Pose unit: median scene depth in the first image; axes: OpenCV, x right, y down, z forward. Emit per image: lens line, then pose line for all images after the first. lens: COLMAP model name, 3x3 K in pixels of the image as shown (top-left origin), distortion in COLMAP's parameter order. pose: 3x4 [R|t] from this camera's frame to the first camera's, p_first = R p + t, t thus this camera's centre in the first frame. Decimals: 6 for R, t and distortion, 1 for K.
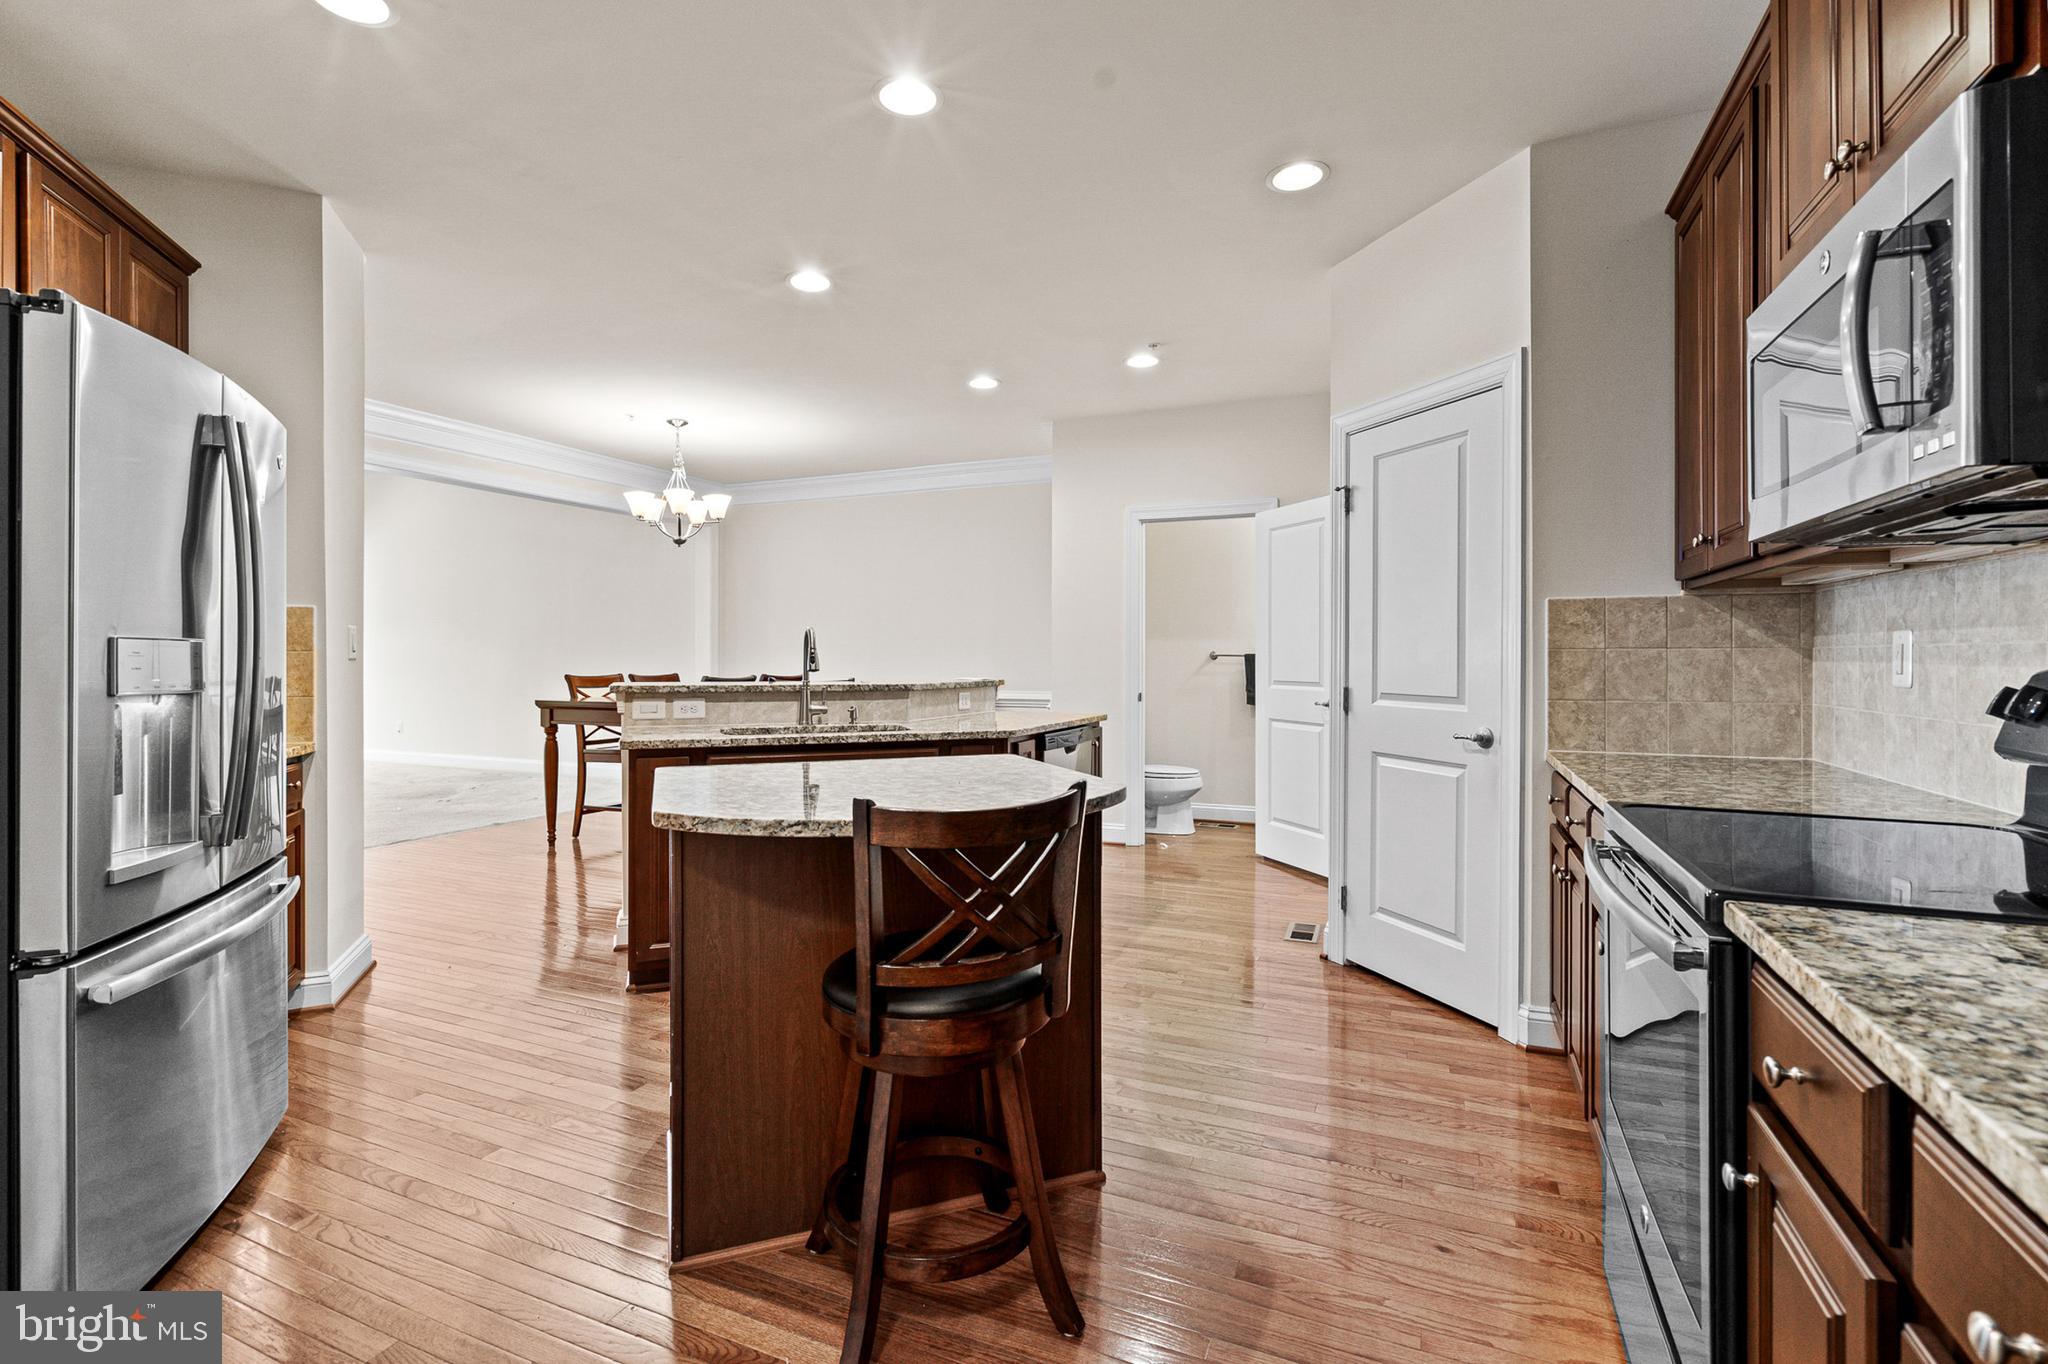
lens RADIAL K [[932.0, 0, 1018.8], [0, 932.0, 686.3], [0, 0, 1]] dist [-0.002200, 0.001274]
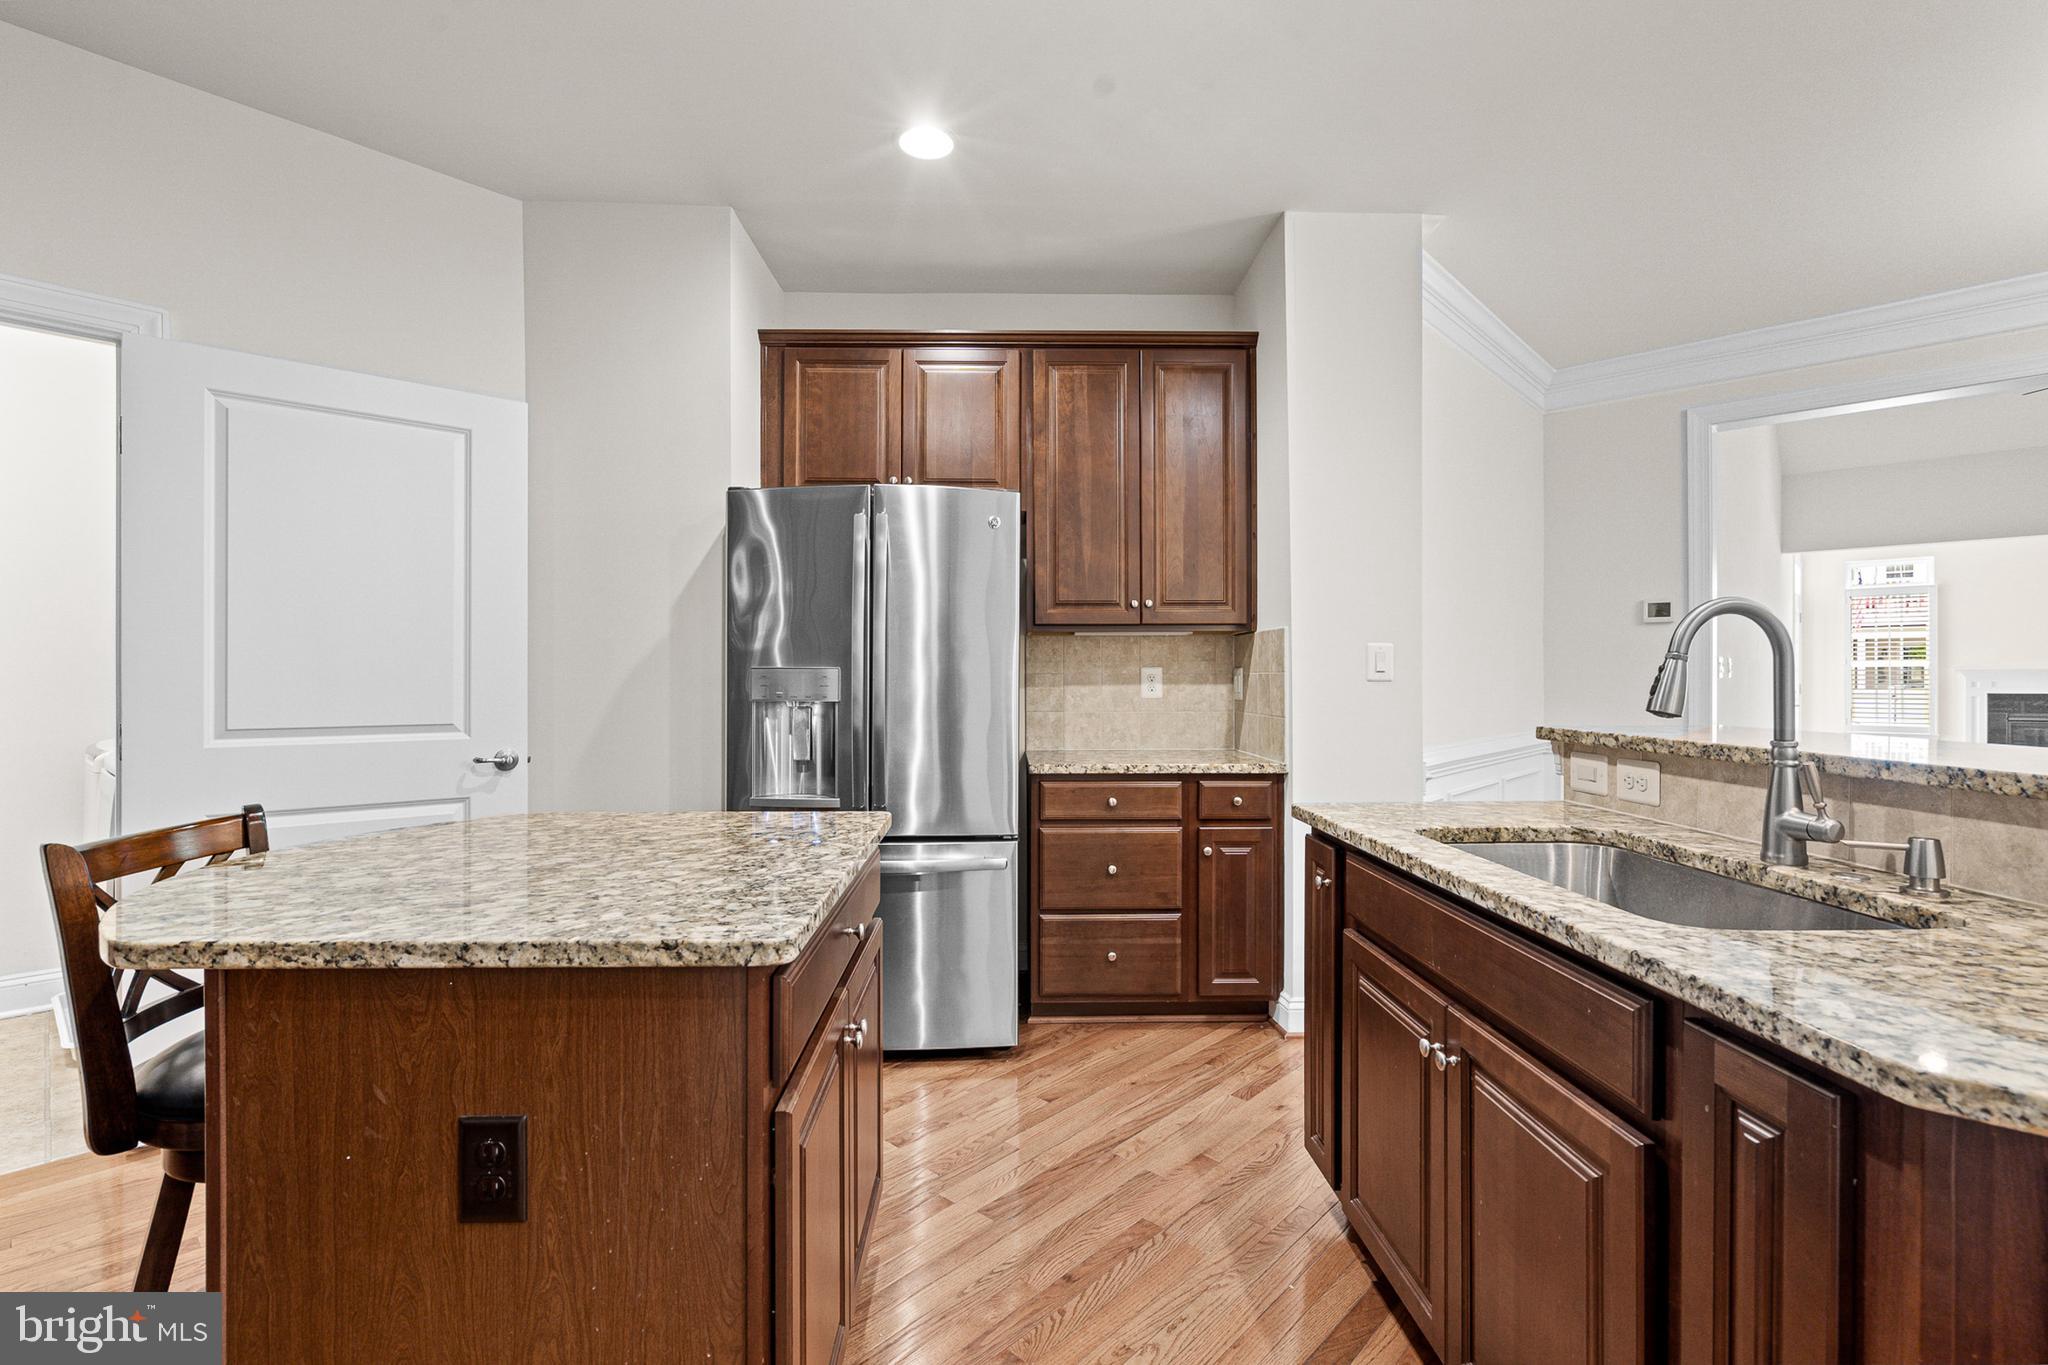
lens RADIAL K [[932.0, 0, 1018.8], [0, 932.0, 686.8], [0, 0, 1]] dist [-0.002200, 0.001274]
pose [[-0.335344, 0.010721, -0.942035, 0.195921], [-0.026804, 0.999422, 0.020915, -0.024683], [0.941715, 0.032264, -0.334862, 0.738894]]
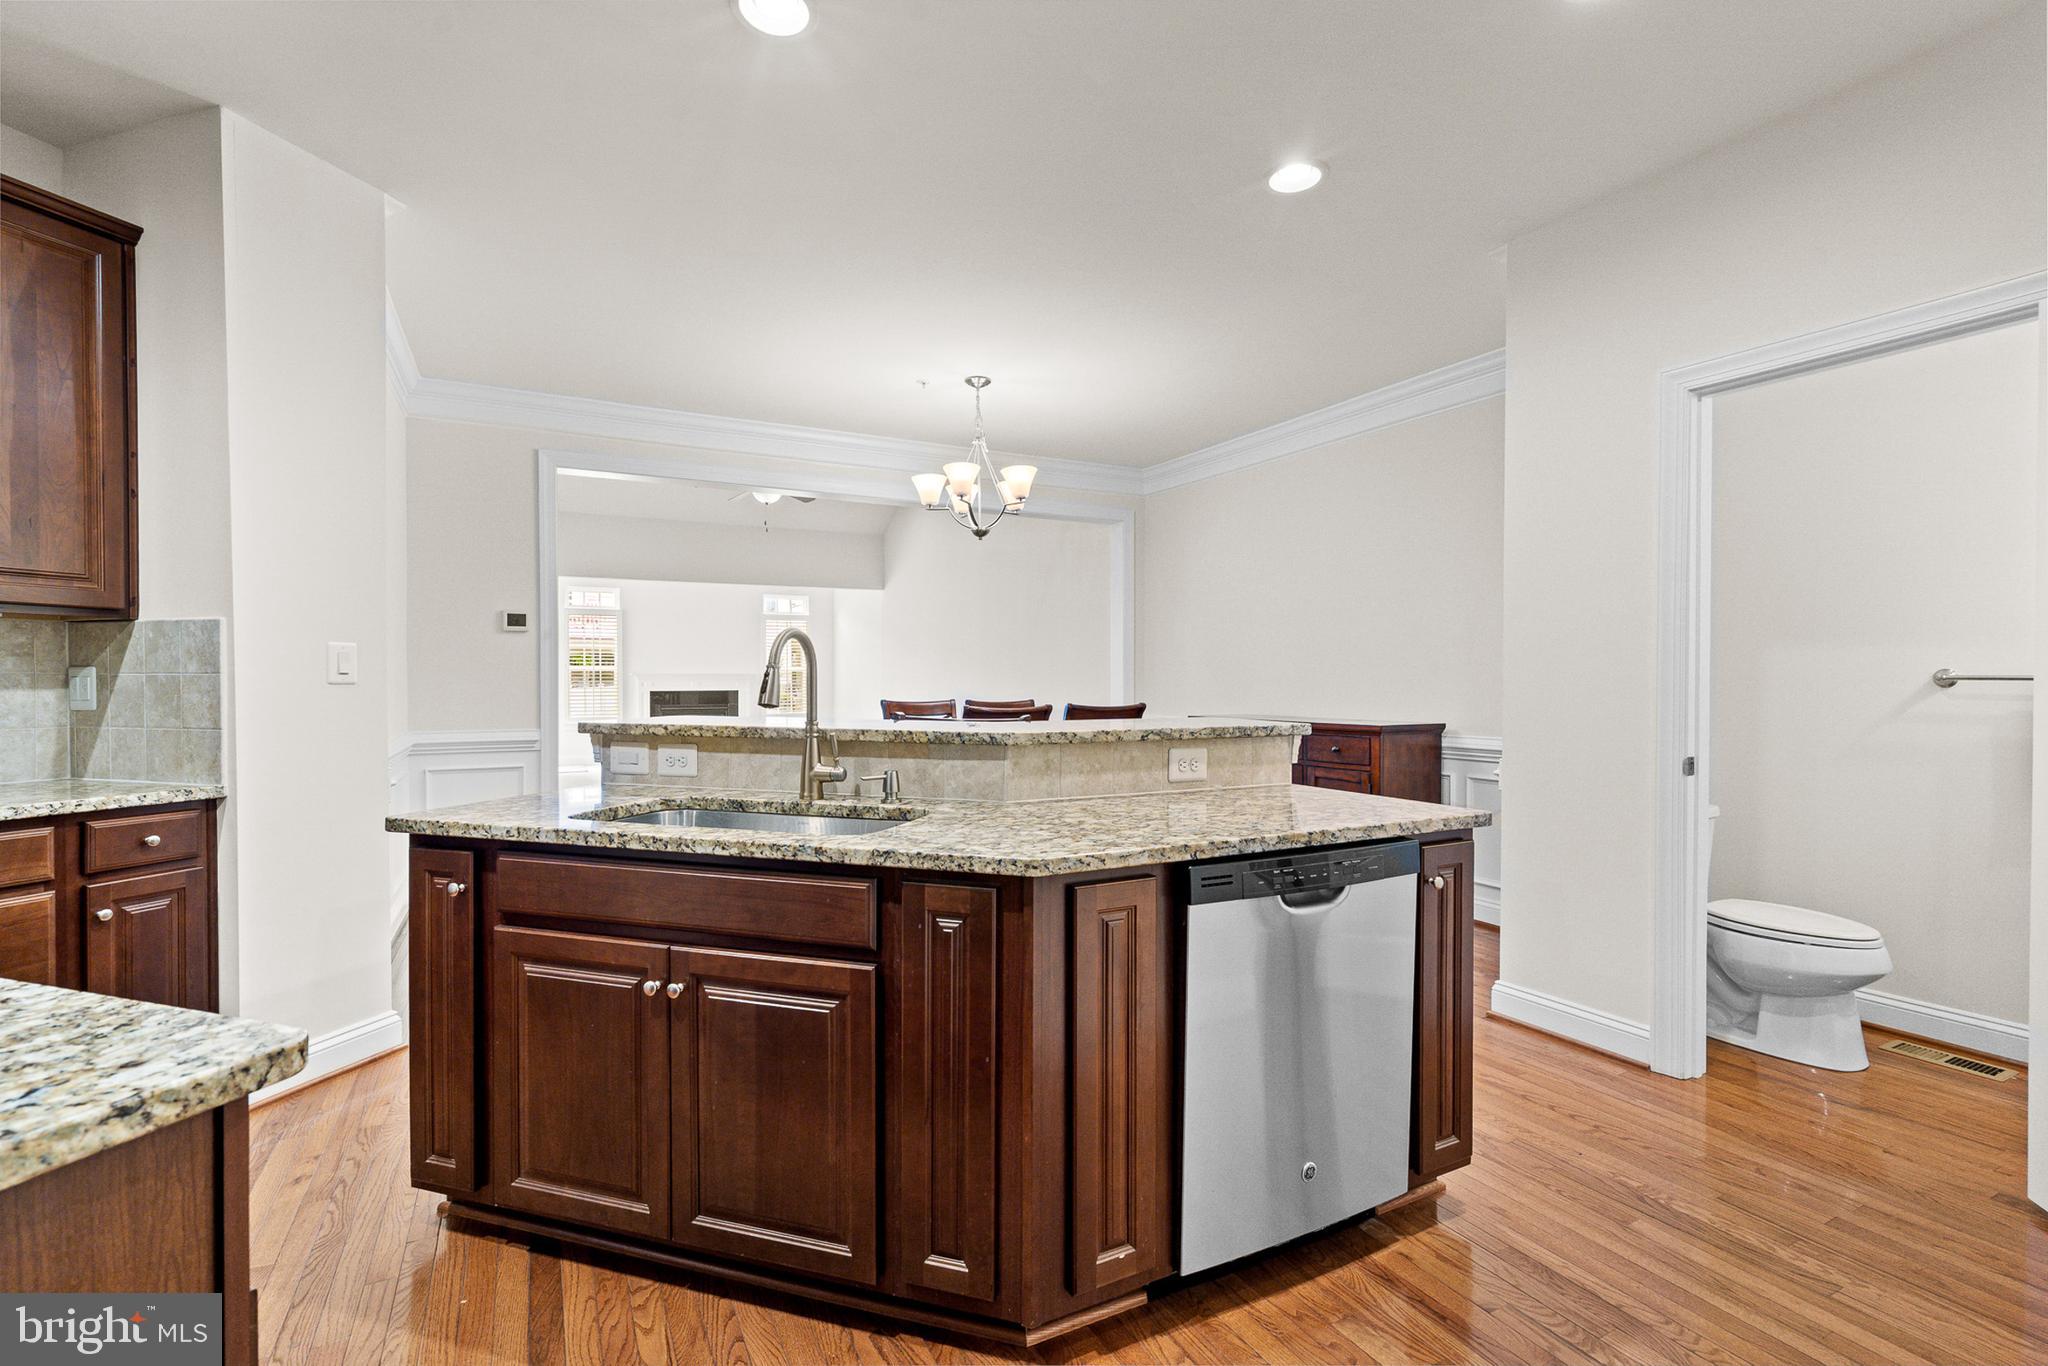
lens RADIAL K [[929.2, 0, 1023.0], [0, 929.2, 699.4], [0, 0, 1]] dist [-0.002522, 0.000286]
pose [[0.783243, 0.015539, -0.621521, 0.206871], [-0.020452, 0.999791, -0.000777, -0.020064], [0.621379, 0.013320, 0.783397, 0.554478]]
